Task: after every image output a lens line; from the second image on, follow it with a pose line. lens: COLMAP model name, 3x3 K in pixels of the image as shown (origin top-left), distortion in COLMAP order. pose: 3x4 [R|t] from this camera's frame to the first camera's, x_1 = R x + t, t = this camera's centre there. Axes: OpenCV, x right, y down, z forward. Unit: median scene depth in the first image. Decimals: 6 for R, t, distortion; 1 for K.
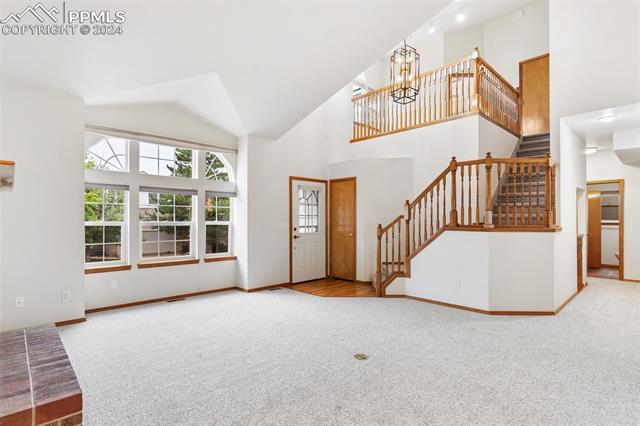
lens RADIAL K [[320.2, 0, 319.0], [0, 320.2, 218.3], [0, 0, 1]] dist [-0.002814, 0.002527]
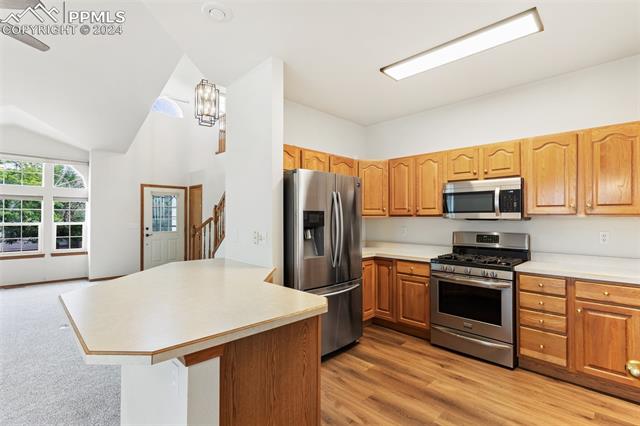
lens RADIAL K [[307.3, 0, 319.6], [0, 307.3, 213.4], [0, 0, 1]] dist [0.004290, -0.000396]
pose [[0.999925, 0.001423, 0.012131, 0.651836], [-0.001305, 0.999951, -0.009775, -0.013572], [-0.012144, 0.009759, 0.999879, -0.171532]]
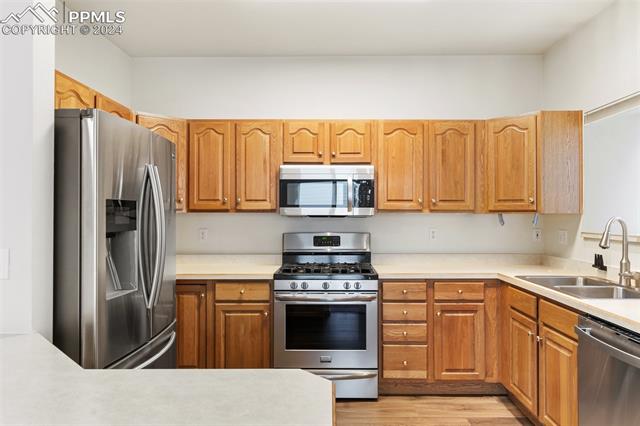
lens RADIAL K [[434.9, 0, 327.3], [0, 434.9, 205.0], [0, 0, 1]] dist [0.007459, -0.001899]
pose [[0.695262, 0.015107, 0.718598, 0.502407], [-0.002920, 0.999830, -0.018194, -0.012876], [-0.718750, 0.010551, 0.695188, -0.024016]]
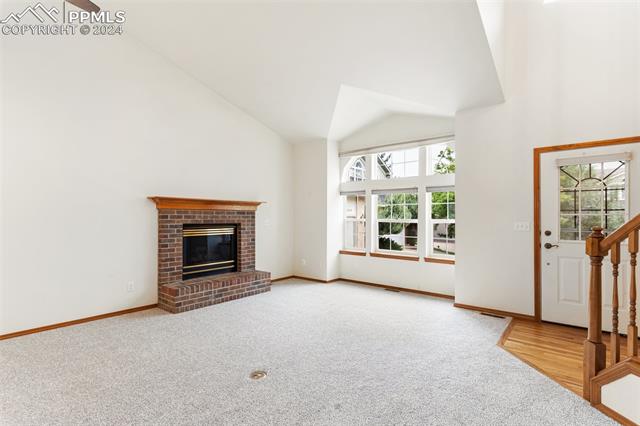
lens RADIAL K [[307.3, 0, 318.3], [0, 307.3, 217.2], [0, 0, 1]] dist [0.004290, -0.000396]
pose [[0.109097, 0.000949, -0.994031, 0.547354], [0.002249, 0.999997, 0.001202, 0.002778], [0.994029, -0.002367, 0.109095, 0.597171]]
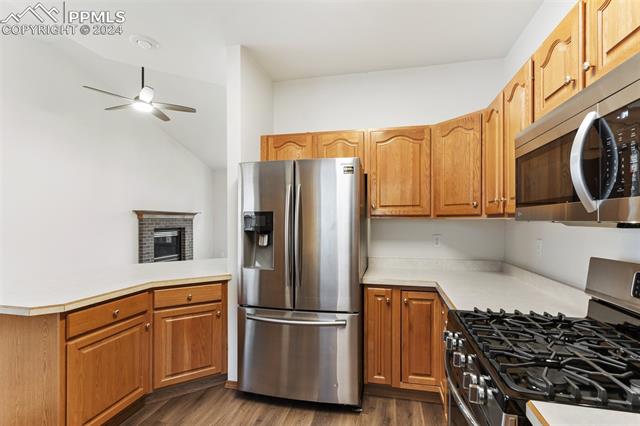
lens RADIAL K [[307.3, 0, 319.5], [0, 307.3, 221.9], [0, 0, 1]] dist [0.004290, -0.000396]
pose [[0.547840, 0.003822, -0.836575, 1.056952], [0.004092, 0.999965, 0.007249, -0.011474], [0.836573, -0.007394, 0.547805, 0.197464]]
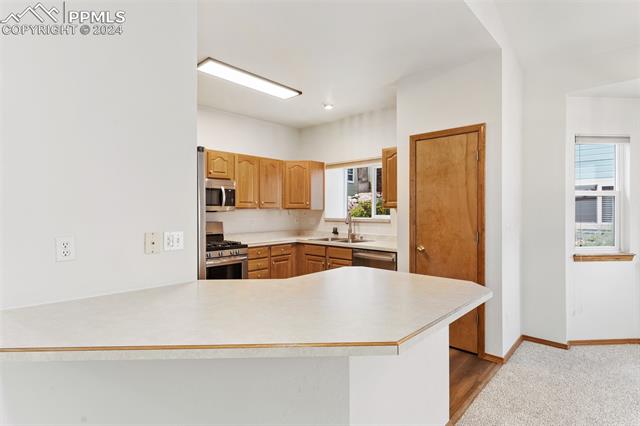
lens RADIAL K [[320.2, 0, 318.6], [0, 320.2, 210.2], [0, 0, 1]] dist [-0.002814, 0.002527]
pose [[-0.045076, -0.001828, 0.998982, 0.205487], [-0.003377, 0.999993, 0.001678, -0.012949], [-0.998978, -0.003298, -0.045082, 0.206730]]
